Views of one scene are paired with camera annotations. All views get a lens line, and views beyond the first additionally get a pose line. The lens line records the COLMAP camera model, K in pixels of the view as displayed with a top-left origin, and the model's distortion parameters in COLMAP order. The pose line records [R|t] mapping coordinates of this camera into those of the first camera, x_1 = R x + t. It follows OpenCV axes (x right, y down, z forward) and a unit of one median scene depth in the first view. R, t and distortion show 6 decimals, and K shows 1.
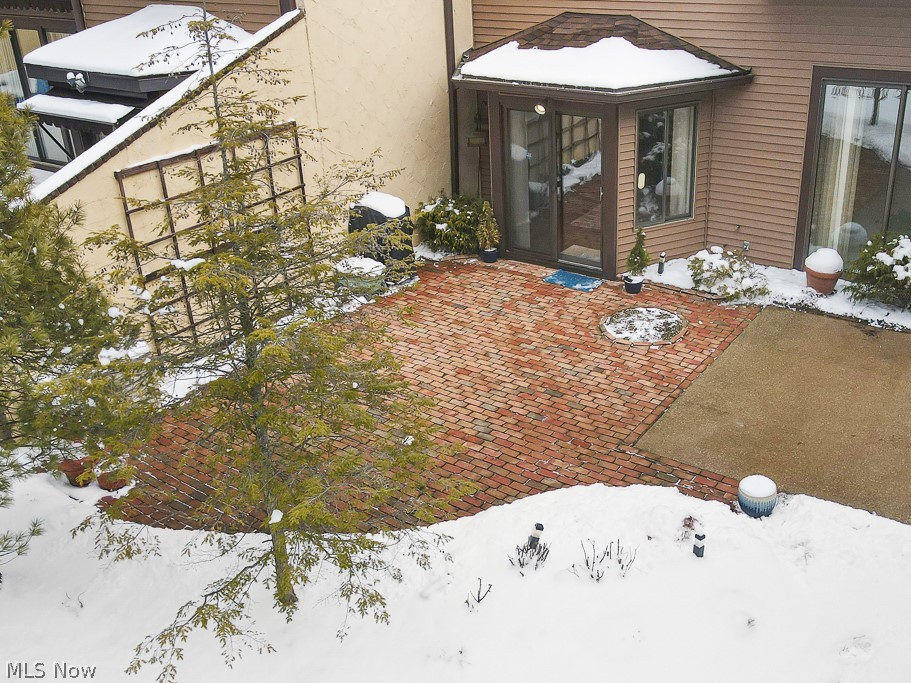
lens RADIAL K [[941.4, 0, 525.1], [0, 941.4, 324.7], [0, 0, 1]] dist [0.007777, 0.000000]
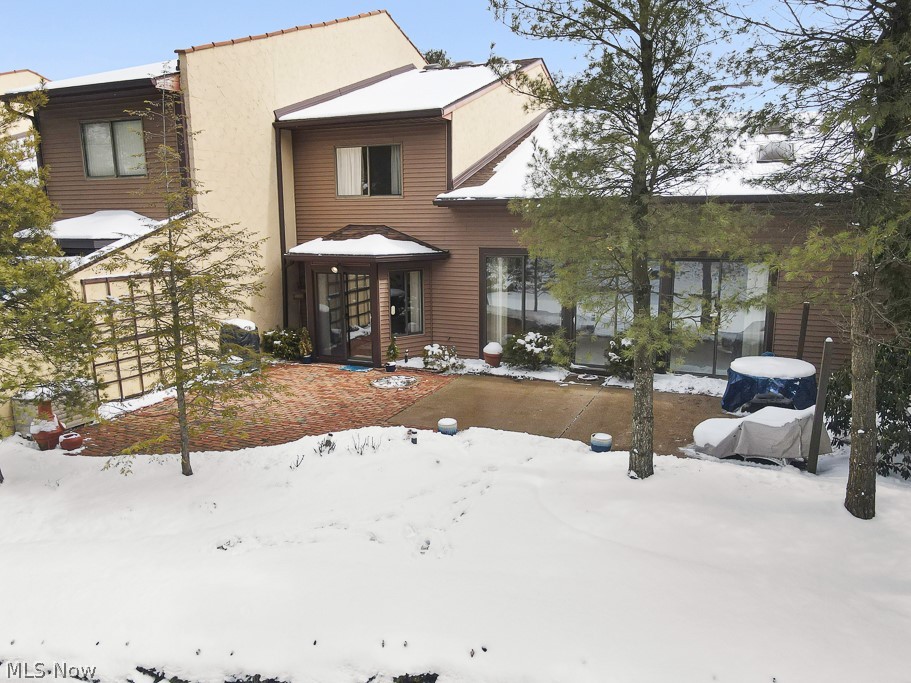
lens RADIAL K [[671.3, 0, 485.8], [0, 671.3, 364.1], [0, 0, 1]] dist [0.011974, 0.008335]
pose [[0.976694, -0.012491, 0.214275, 0.020544], [0.061284, 0.972977, -0.222622, 0.252421], [-0.205704, 0.230565, 0.951066, -0.243376]]
